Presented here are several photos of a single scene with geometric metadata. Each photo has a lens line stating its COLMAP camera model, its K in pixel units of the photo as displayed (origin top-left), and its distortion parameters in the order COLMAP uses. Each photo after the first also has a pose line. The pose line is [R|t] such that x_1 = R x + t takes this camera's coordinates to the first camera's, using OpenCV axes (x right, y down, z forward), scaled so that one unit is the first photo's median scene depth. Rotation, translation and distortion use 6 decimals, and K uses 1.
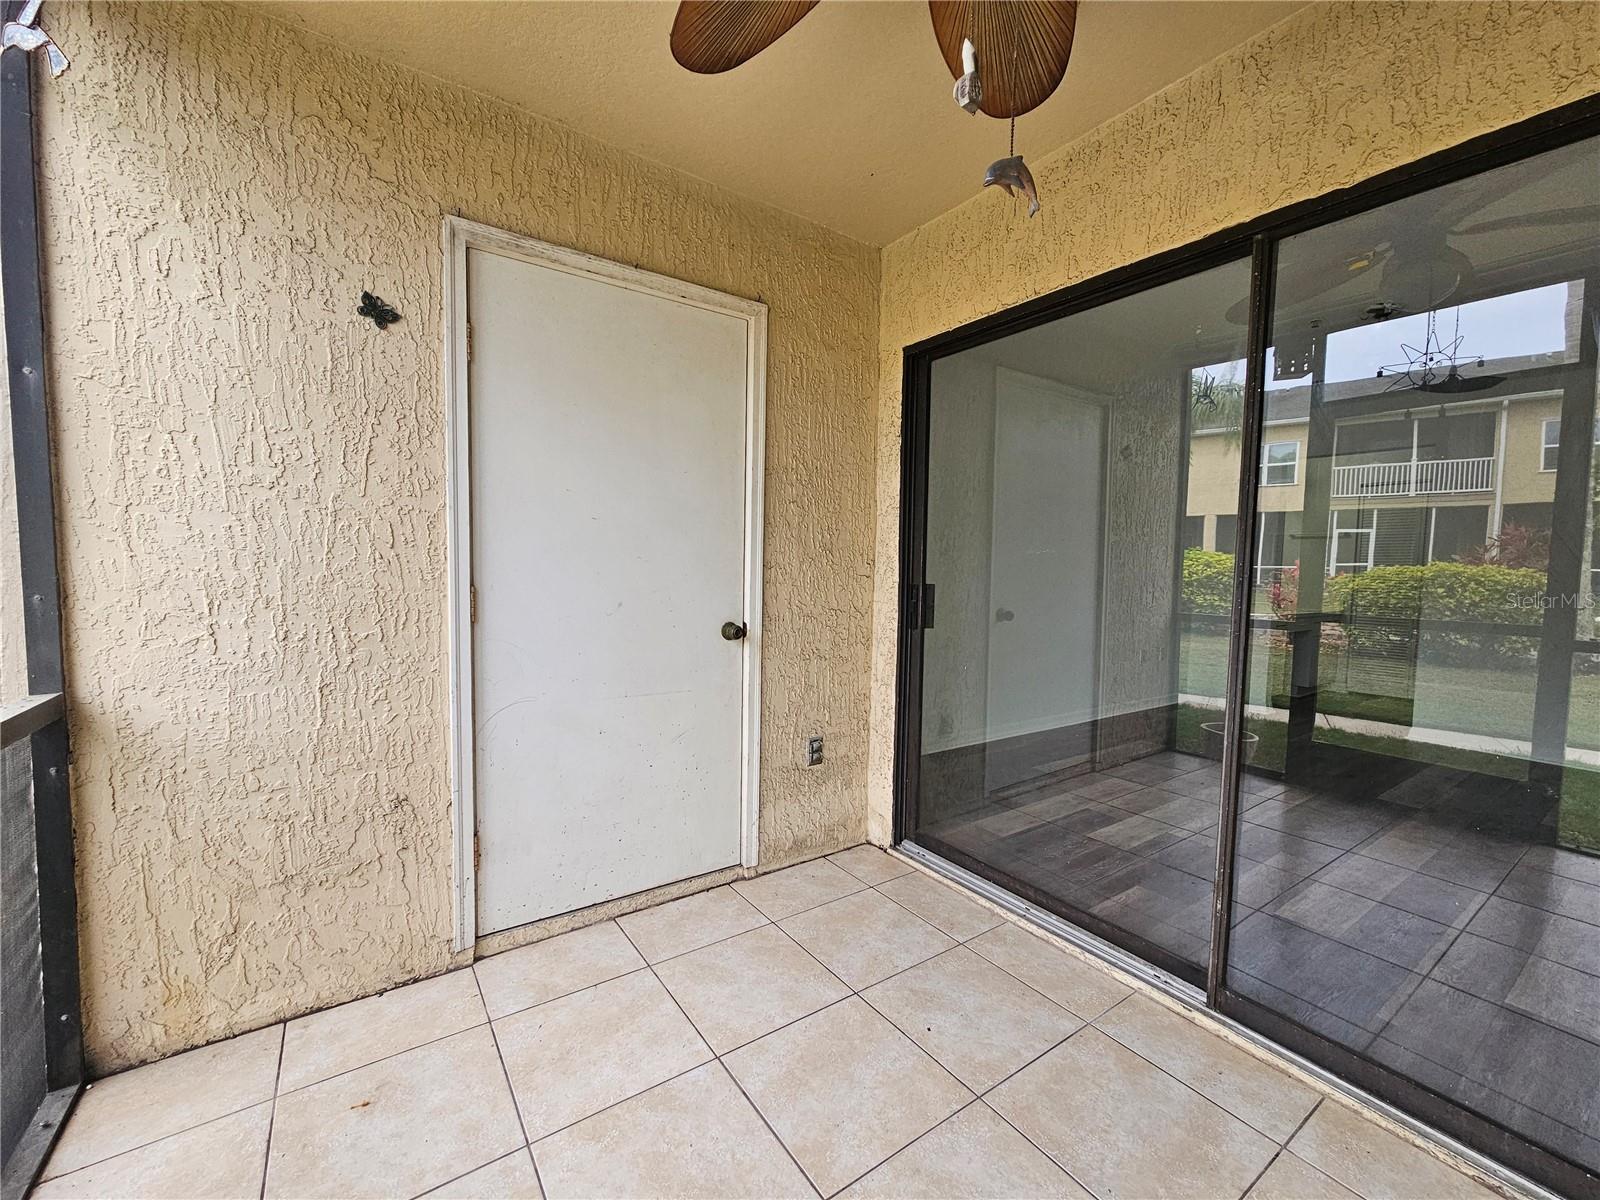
lens RADIAL K [[656.9, 0, 804.3], [0, 656.9, 605.3], [0, 0, 1]] dist [0.000319, 0.002775]
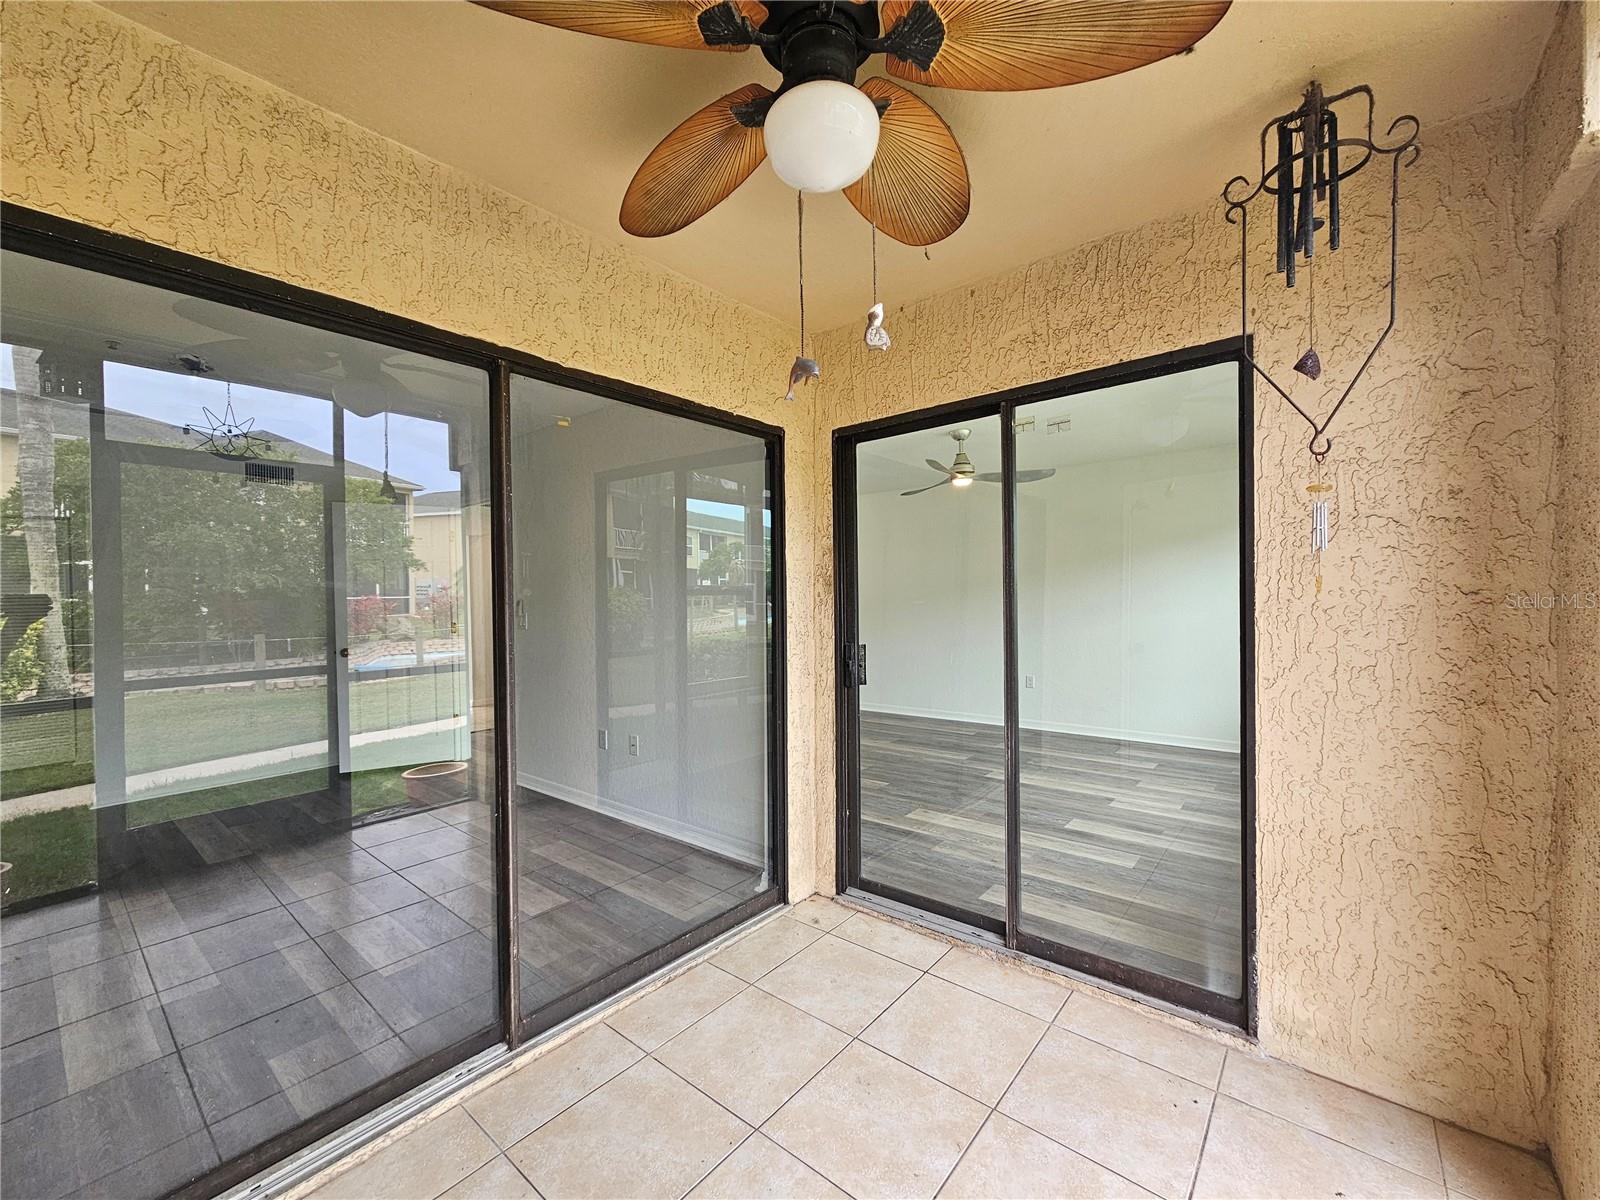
lens RADIAL K [[656.9, 0, 786.7], [0, 656.9, 609.2], [0, 0, 1]] dist [0.000319, 0.002775]
pose [[-0.253516, -0.035023, 0.966697, -0.500068], [0.073306, 0.995775, 0.055301, -0.134133], [-0.964550, 0.084885, -0.249877, 0.735582]]
